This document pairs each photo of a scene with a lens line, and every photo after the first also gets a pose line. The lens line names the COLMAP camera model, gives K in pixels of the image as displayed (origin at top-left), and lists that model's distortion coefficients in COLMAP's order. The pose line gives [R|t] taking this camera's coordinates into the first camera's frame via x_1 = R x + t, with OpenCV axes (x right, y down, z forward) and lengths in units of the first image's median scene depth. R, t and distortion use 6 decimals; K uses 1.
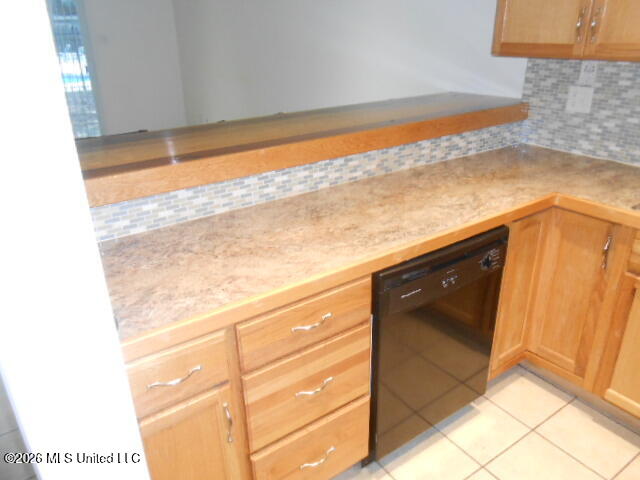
lens RADIAL K [[503.3, 0, 320.2], [0, 503.3, 242.6], [0, 0, 1]] dist [-0.005877, 0.044502]
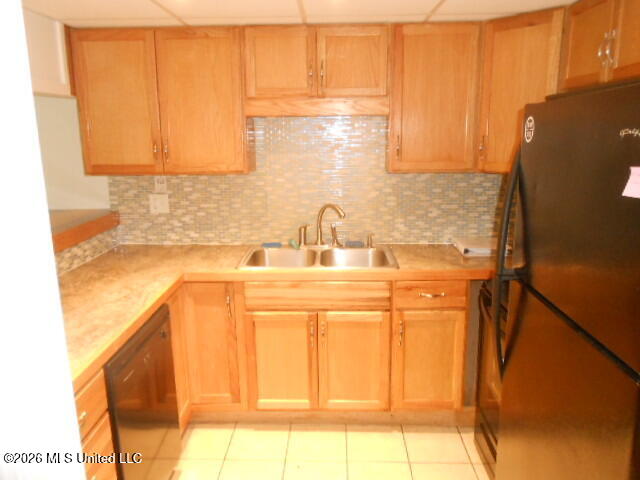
lens RADIAL K [[503.3, 0, 319.6], [0, 503.3, 239.8], [0, 0, 1]] dist [-0.005877, 0.044502]
pose [[0.608490, -0.161757, 0.776901, -0.265220], [0.325519, 0.943726, -0.058464, 0.012121], [-0.723725, 0.288471, 0.626903, -0.078165]]
